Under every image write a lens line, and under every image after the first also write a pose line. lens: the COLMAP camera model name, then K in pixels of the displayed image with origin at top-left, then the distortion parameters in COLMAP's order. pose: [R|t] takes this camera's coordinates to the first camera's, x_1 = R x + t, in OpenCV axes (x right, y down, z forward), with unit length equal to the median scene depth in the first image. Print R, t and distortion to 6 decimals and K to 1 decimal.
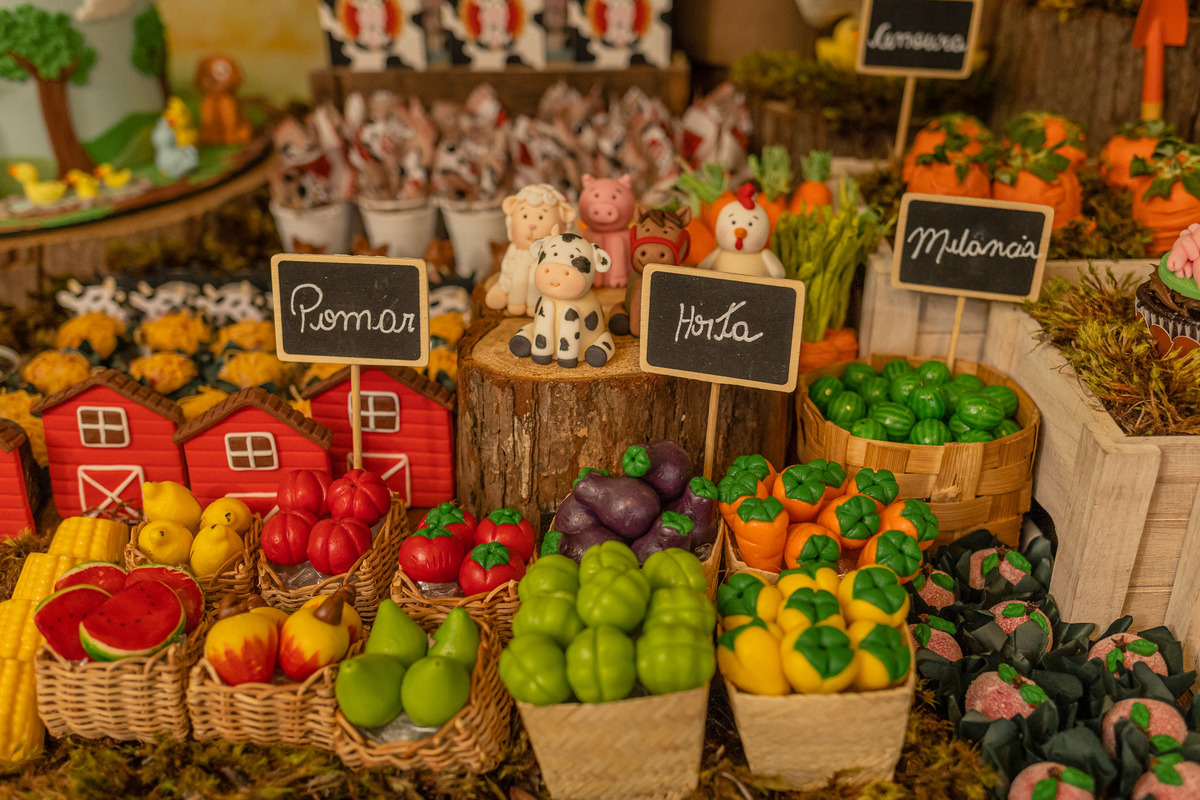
lens RADIAL K [[1191.3, 0, 630.4], [0, 1191.3, 421.0], [0, 0, 1]] dist [0.005524, 0.003493]
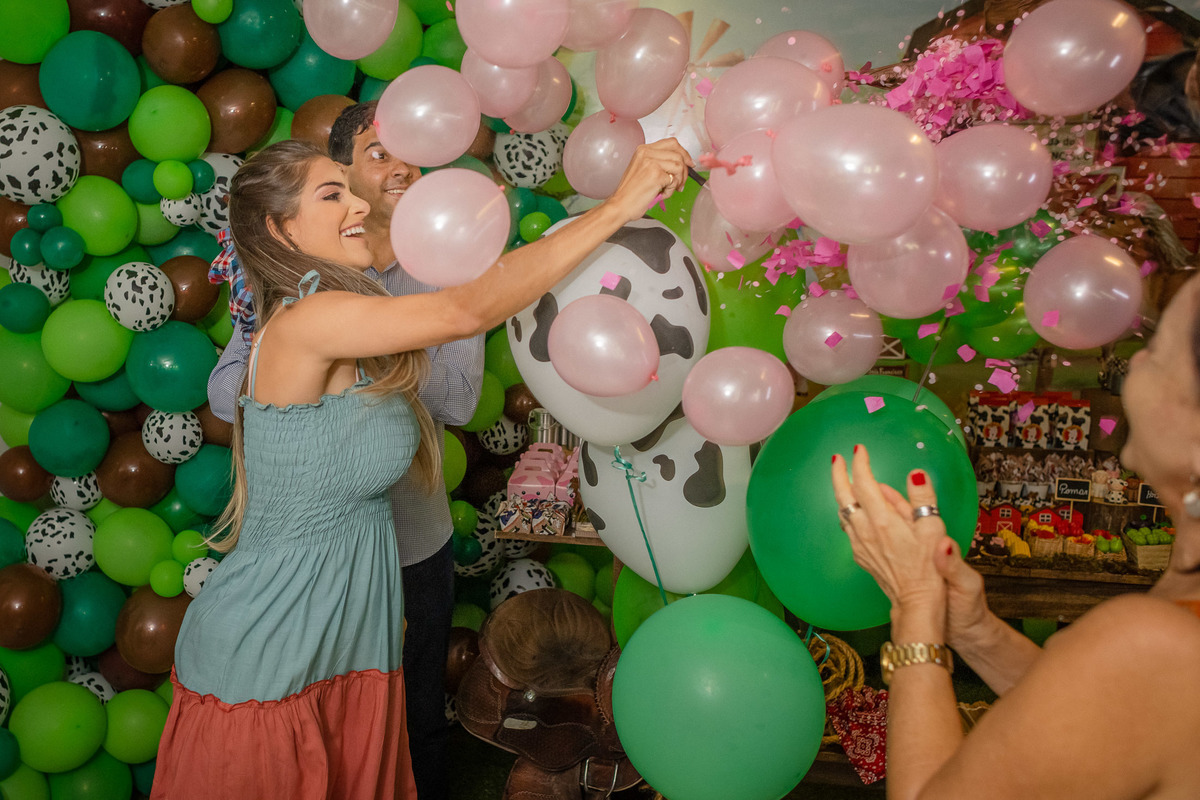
lens RADIAL K [[1173.4, 0, 426.9], [0, 1173.4, 436.7], [0, 0, 1]] dist [0.012492, 0.000298]
pose [[0.973257, 0.049391, -0.224344, -1.122622], [-0.115476, 0.949442, -0.291935, 0.921380], [0.198583, 0.310034, 0.929755, -2.673500]]
